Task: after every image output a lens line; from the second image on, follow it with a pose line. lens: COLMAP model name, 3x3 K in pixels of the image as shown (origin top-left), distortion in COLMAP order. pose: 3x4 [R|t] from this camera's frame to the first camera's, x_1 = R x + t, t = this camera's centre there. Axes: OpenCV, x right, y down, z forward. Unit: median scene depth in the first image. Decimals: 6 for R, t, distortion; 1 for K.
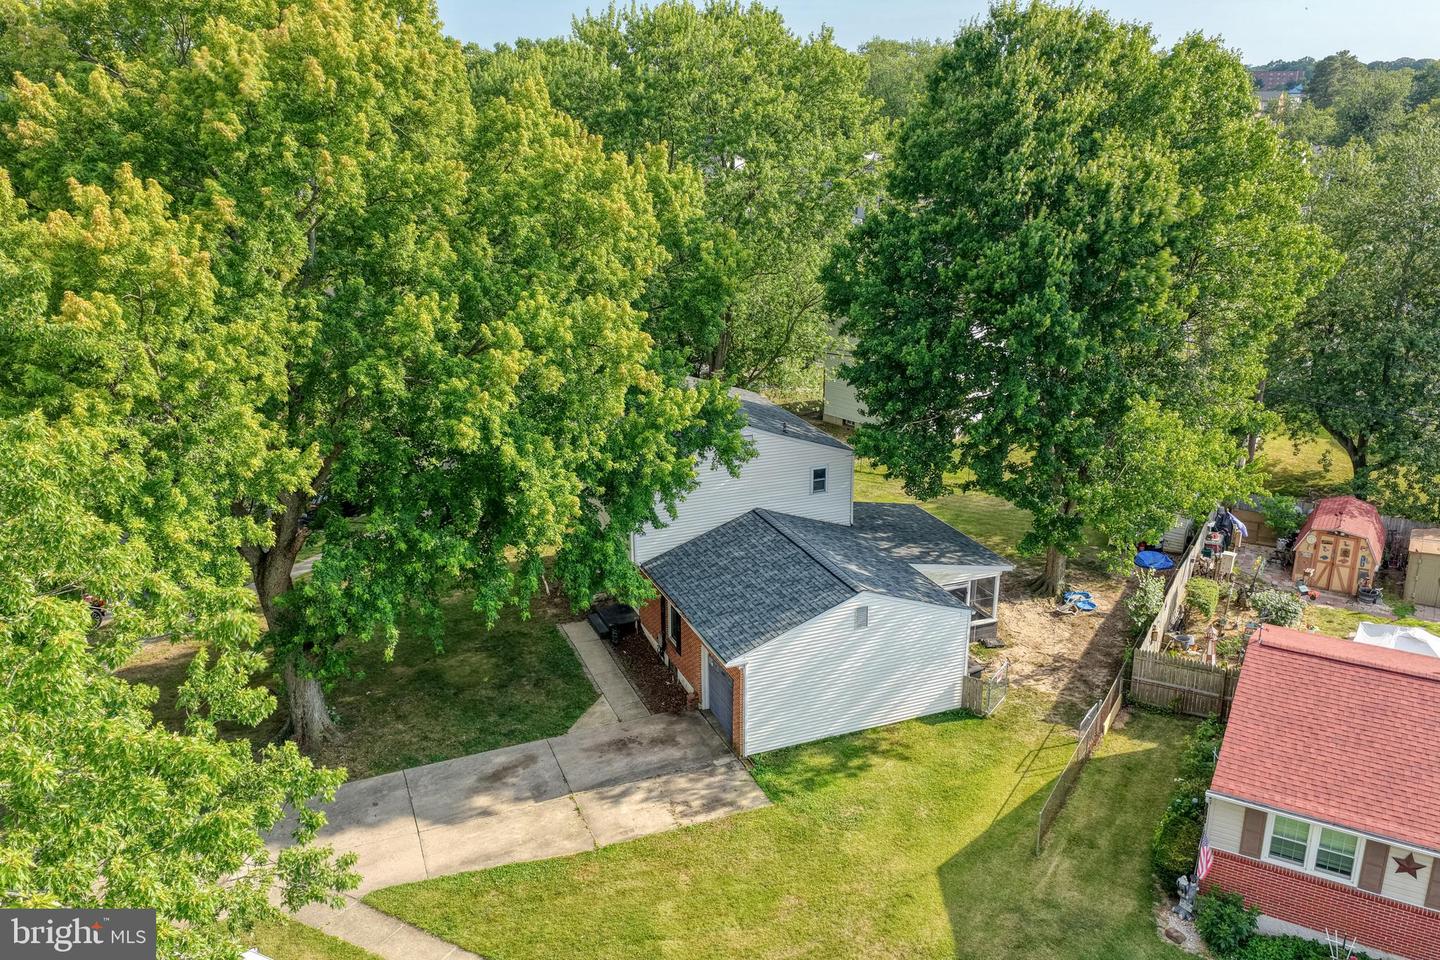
lens RADIAL K [[1199.5, 0, 720.0], [0, 1199.5, 480.0], [0, 0, 1]] dist [0.006293, 0.004111]
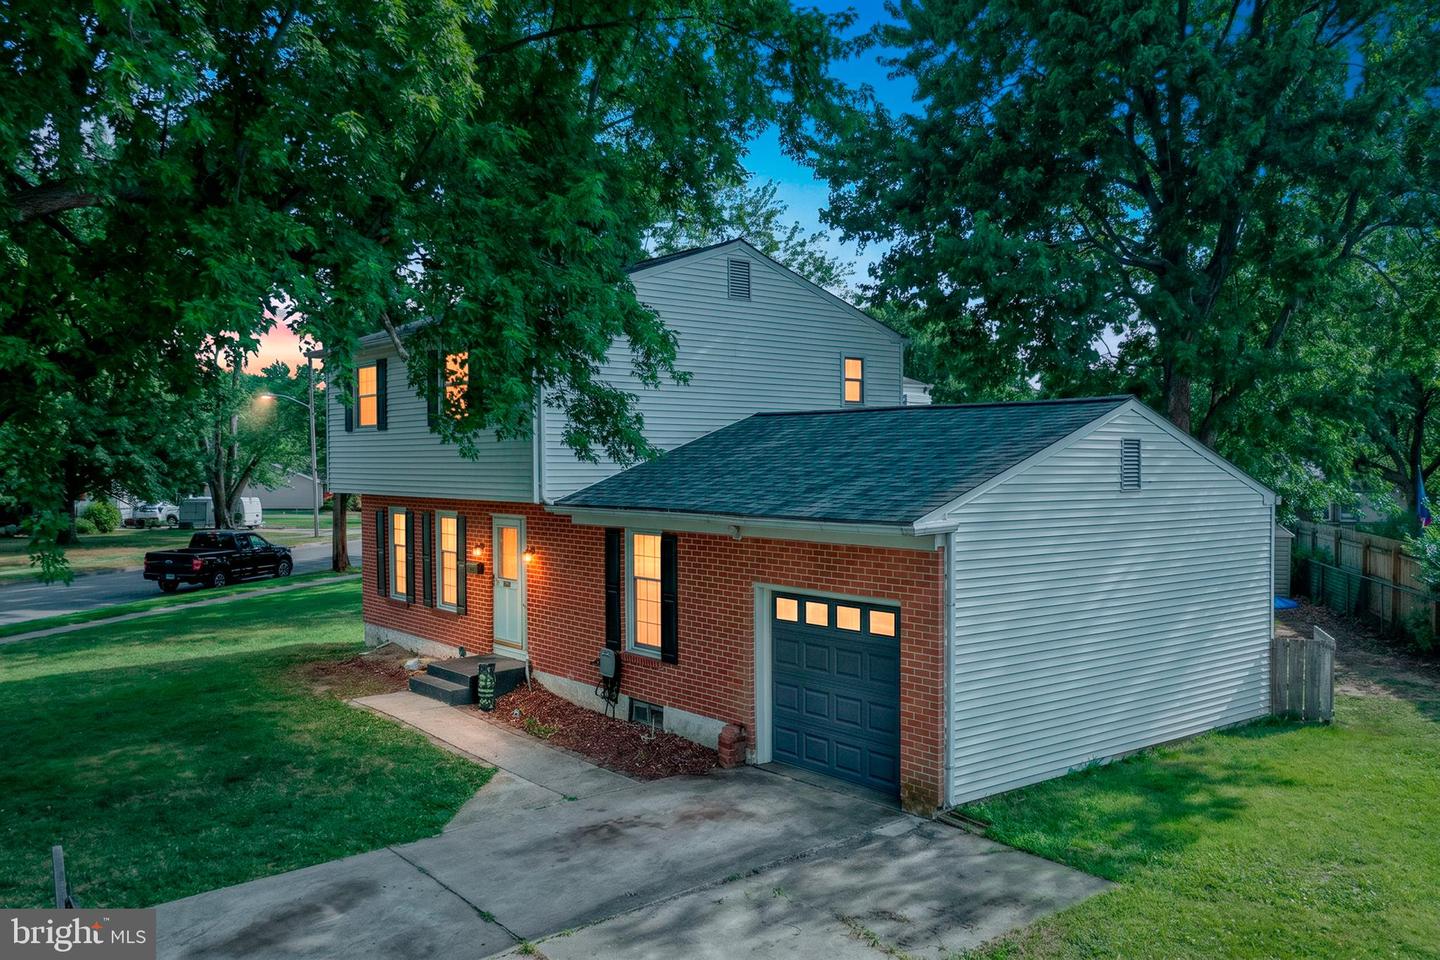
lens RADIAL K [[1199.5, 0, 720.0], [0, 1199.5, 480.0], [0, 0, 1]] dist [0.006293, 0.004111]
pose [[0.956503, -0.018024, 0.291165, -0.156175], [0.106493, 0.950783, -0.290984, 0.232272], [-0.271590, 0.309334, 0.911346, 0.634789]]
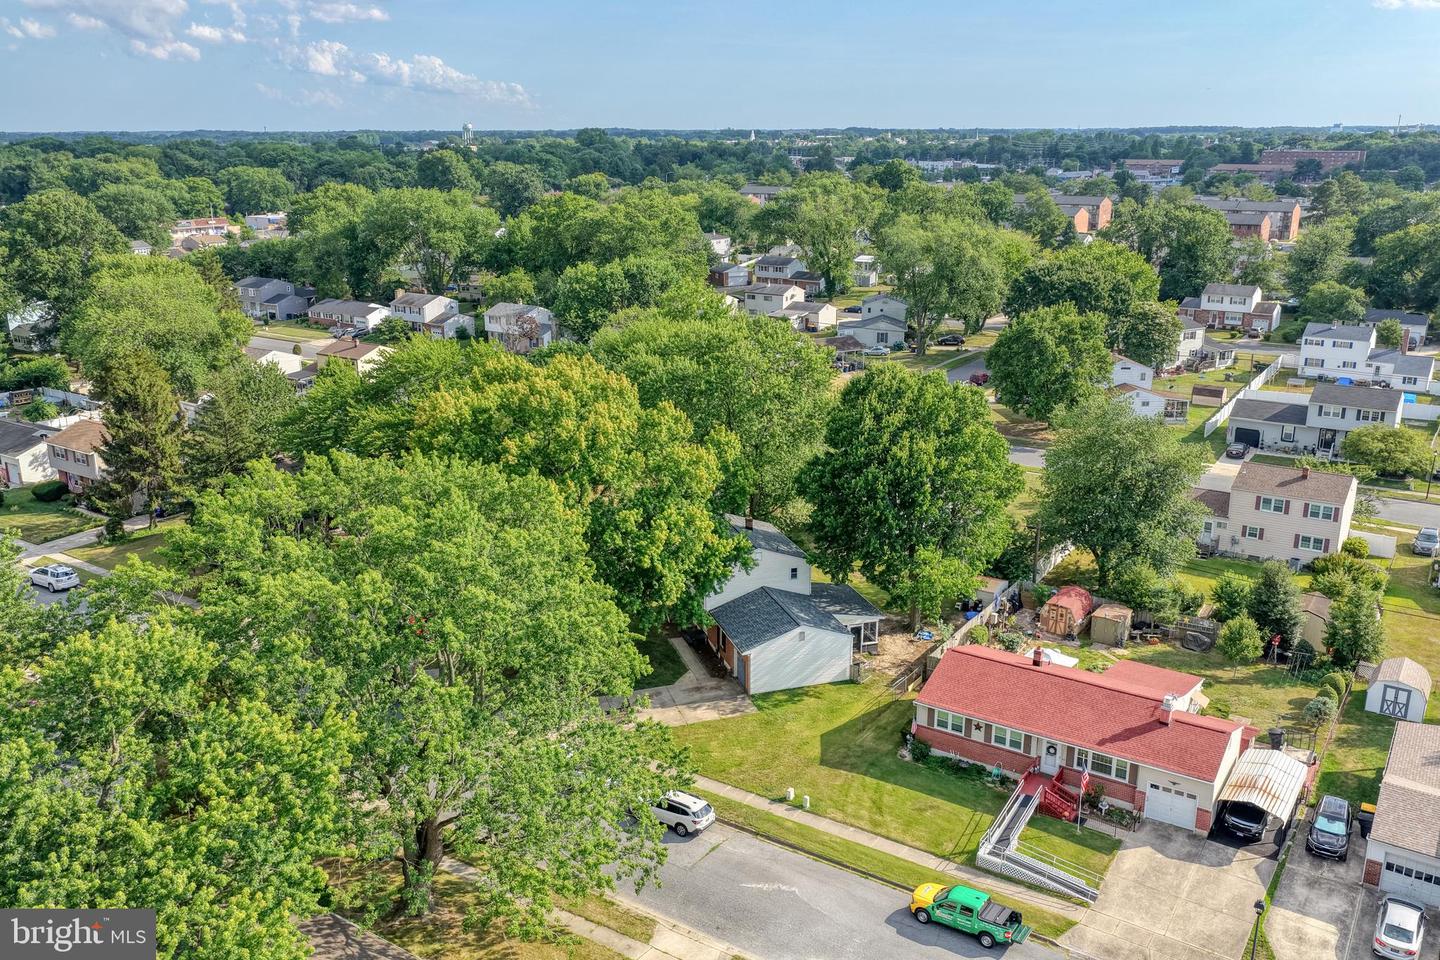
lens RADIAL K [[1161.6, 0, 723.5], [0, 1161.6, 449.3], [0, 0, 1]] dist [0.008974, 0.004009]
pose [[0.997854, 0.020213, -0.062287, 0.100061], [-0.024517, 0.997306, -0.069135, -0.088660], [0.060722, 0.070514, 0.995661, -1.289881]]
